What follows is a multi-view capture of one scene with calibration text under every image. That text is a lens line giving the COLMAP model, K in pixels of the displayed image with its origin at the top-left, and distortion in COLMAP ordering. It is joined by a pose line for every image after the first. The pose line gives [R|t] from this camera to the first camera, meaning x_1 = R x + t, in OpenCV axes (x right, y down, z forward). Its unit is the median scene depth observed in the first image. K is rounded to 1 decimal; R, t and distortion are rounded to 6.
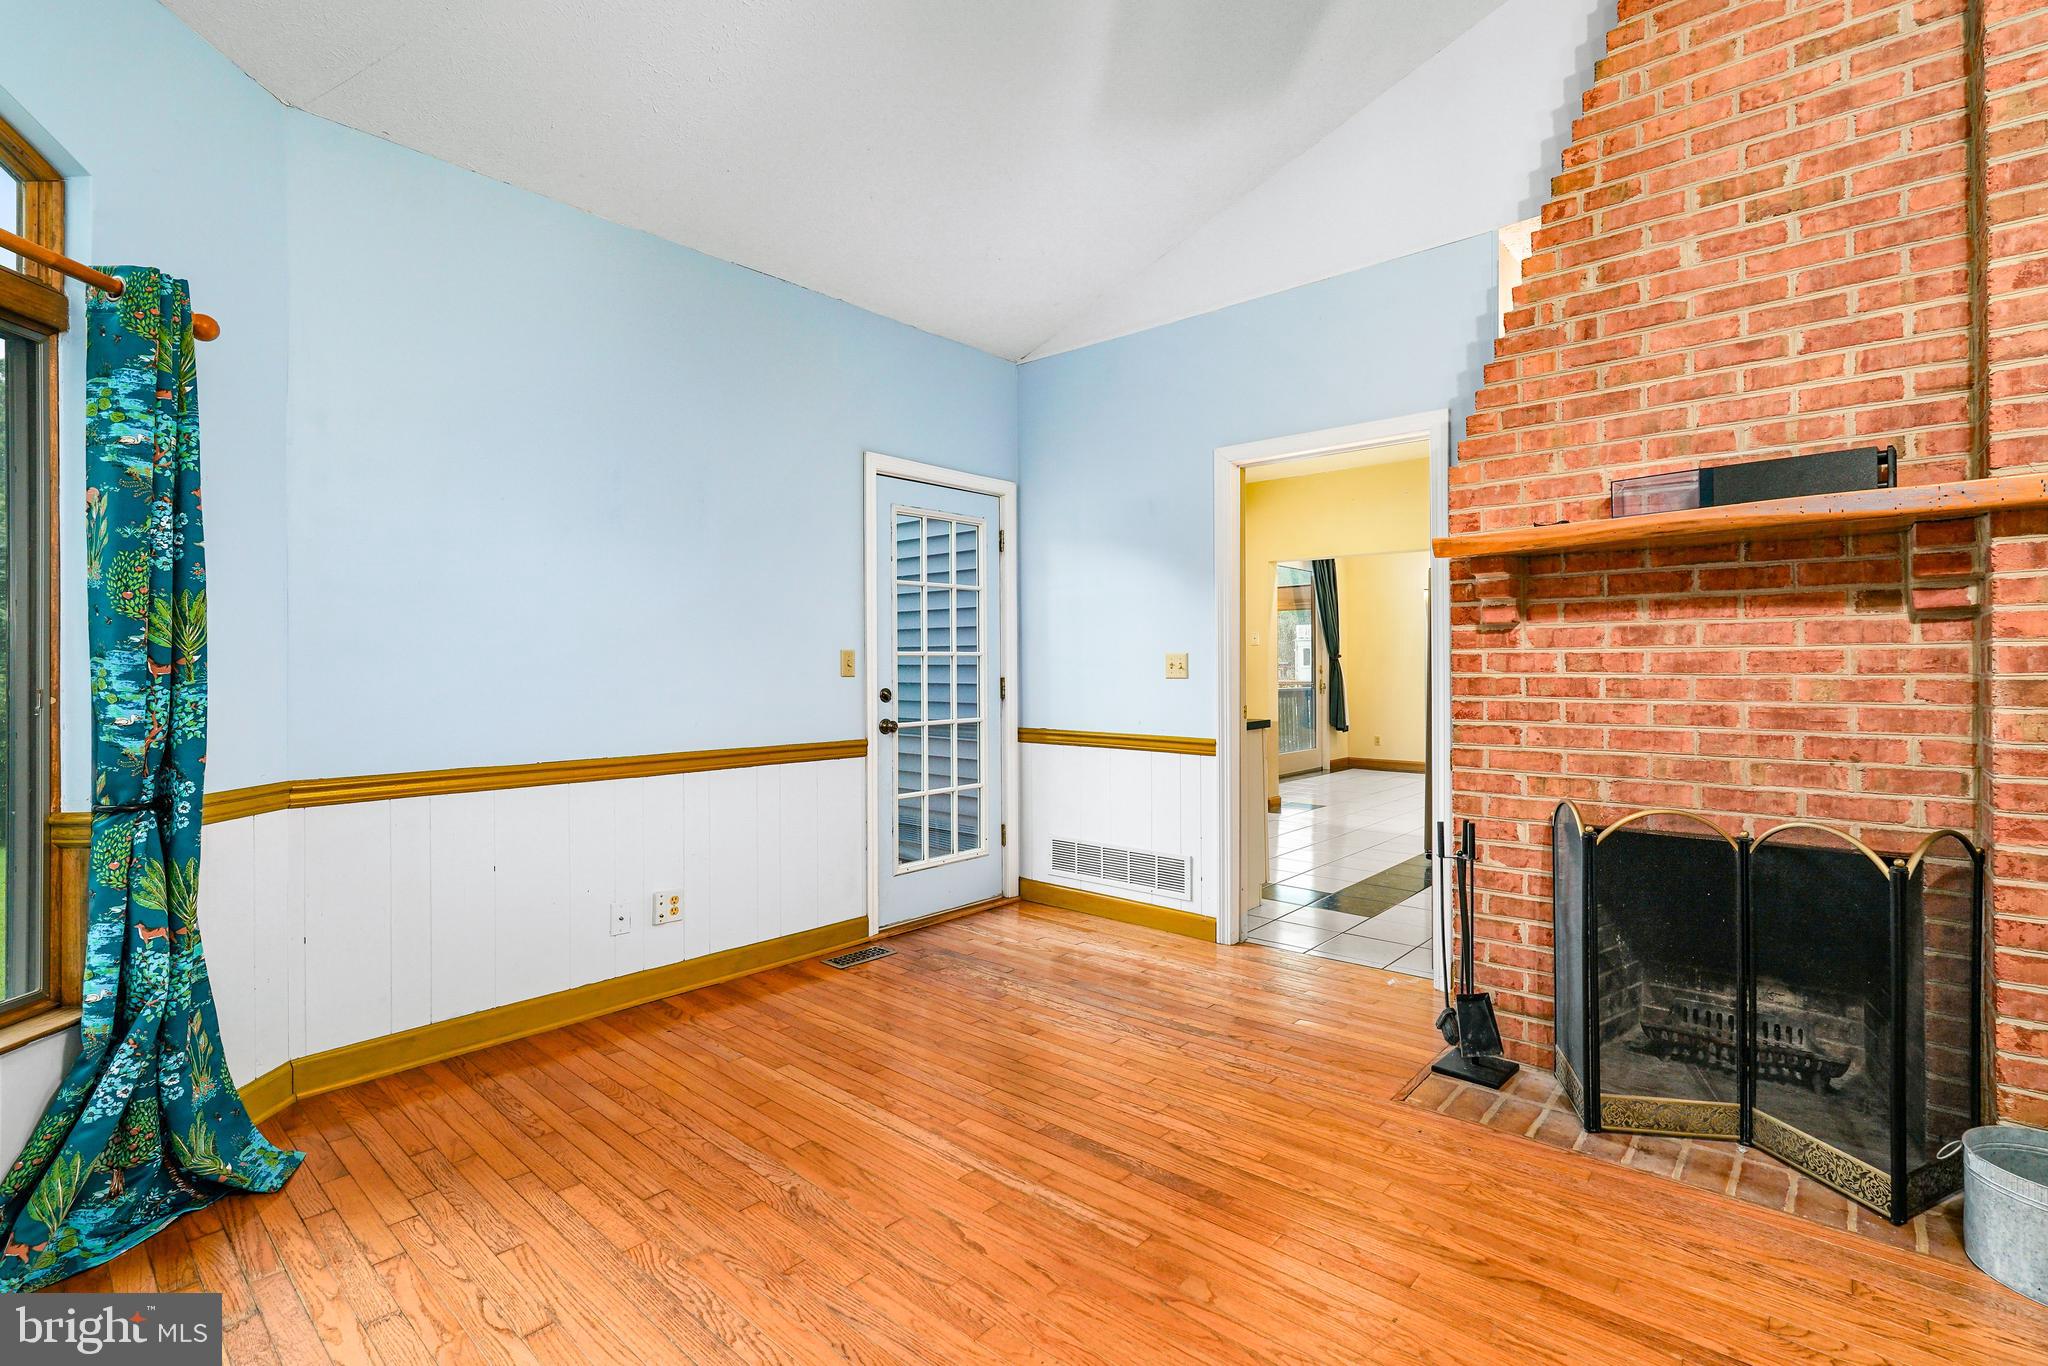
lens RADIAL K [[928.3, 0, 1029.7], [0, 928.3, 668.5], [0, 0, 1]] dist [-0.013351, 0.006352]
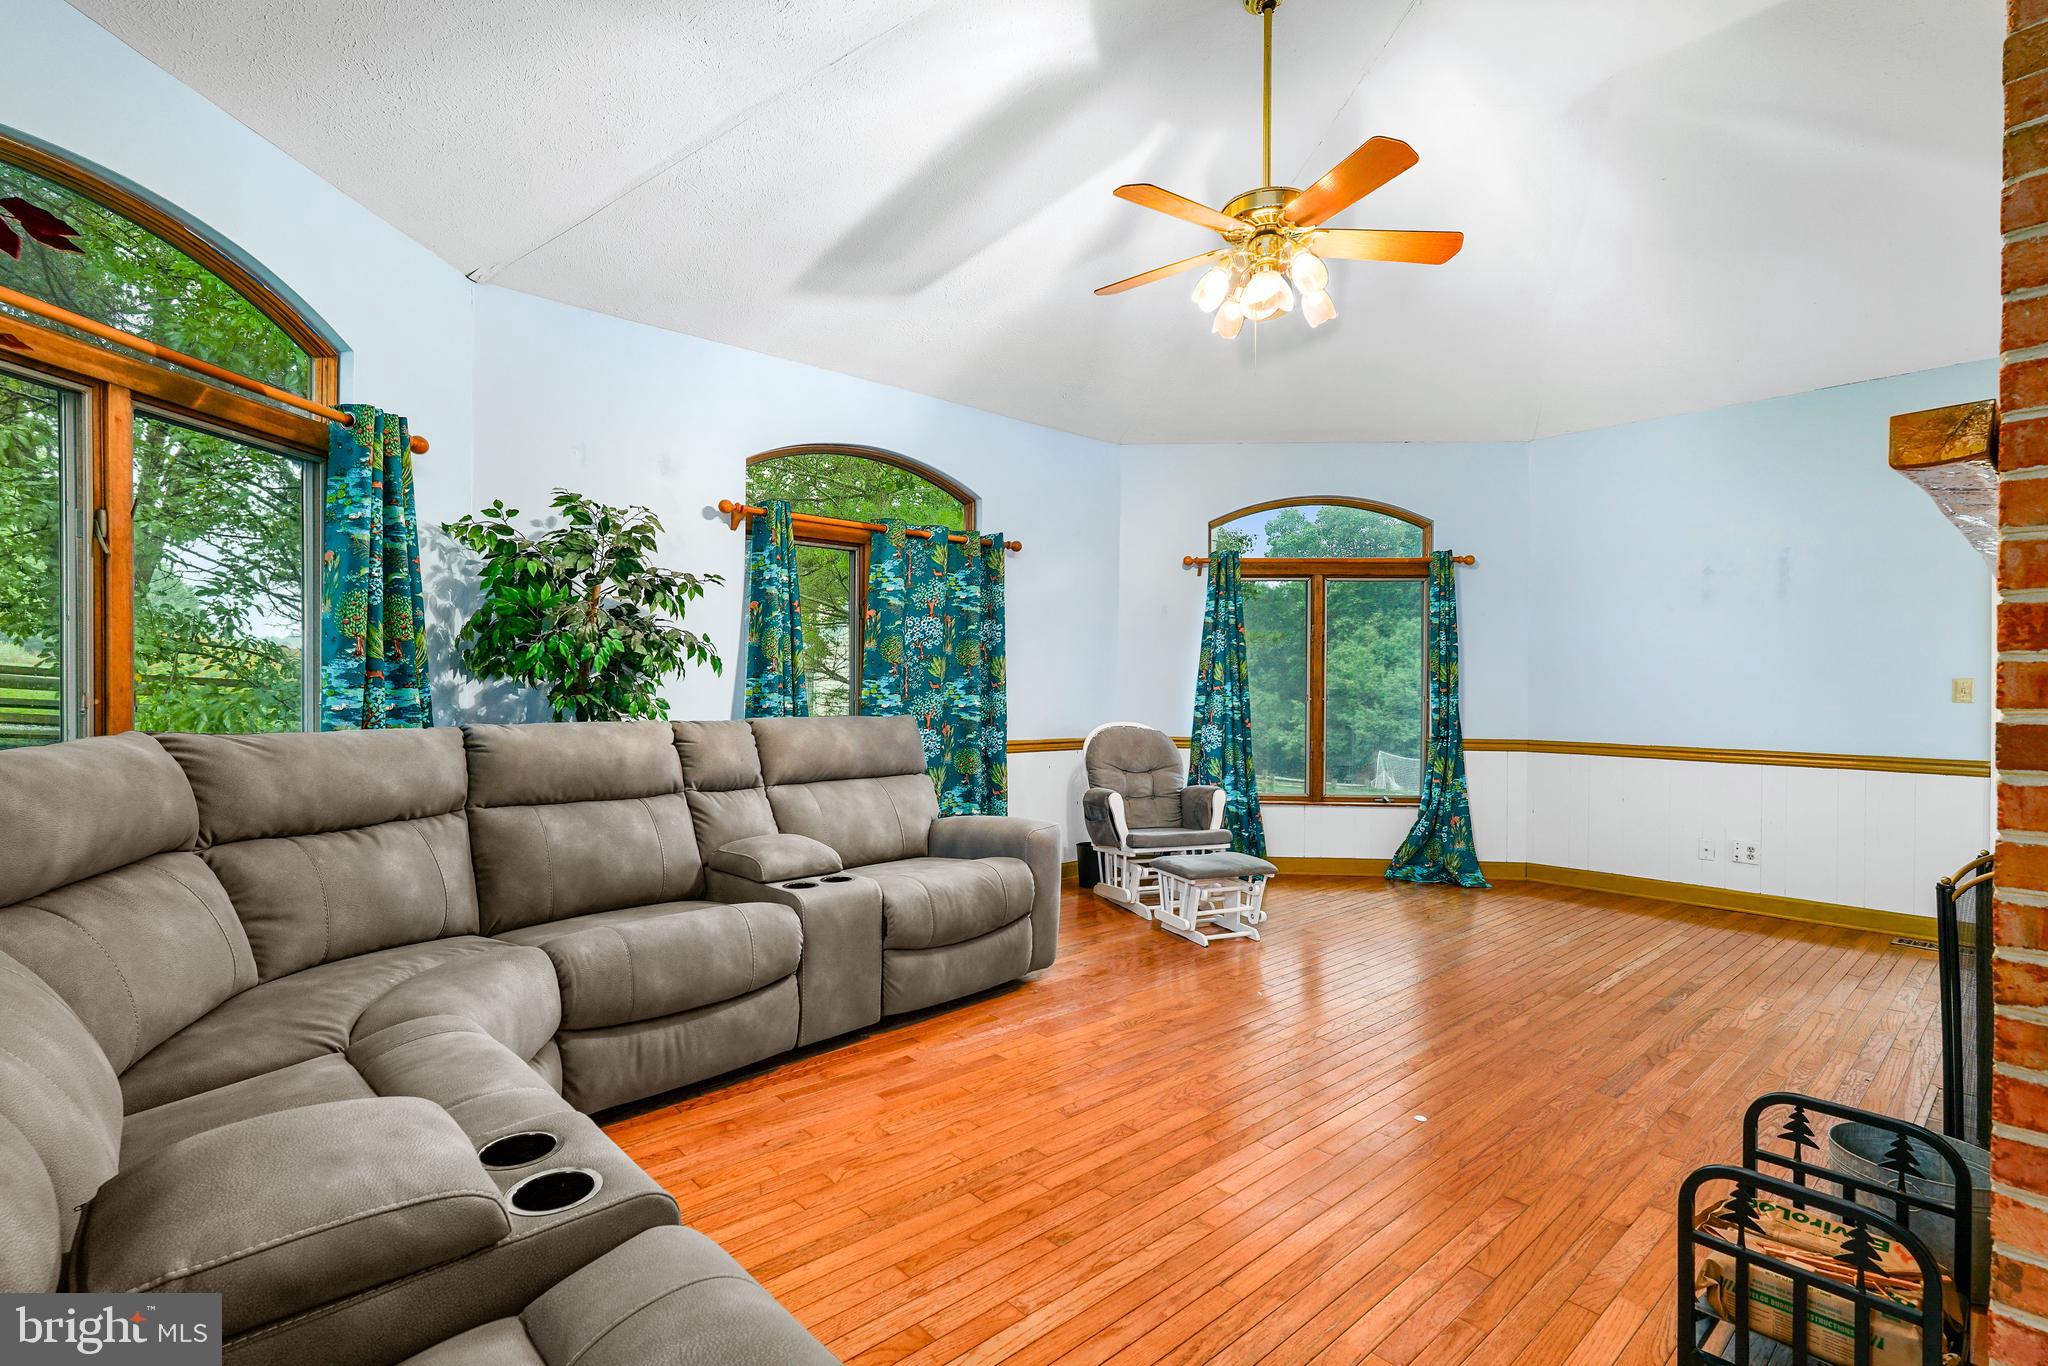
lens RADIAL K [[940.8, 0, 1021.9], [0, 940.8, 686.3], [0, 0, 1]] dist [-0.030392, 0.017118]
pose [[-0.127683, -0.001308, -0.991814, 1.700609], [-0.002991, 0.999995, -0.000934, -0.002753], [0.991811, 0.002847, -0.127686, 0.067710]]
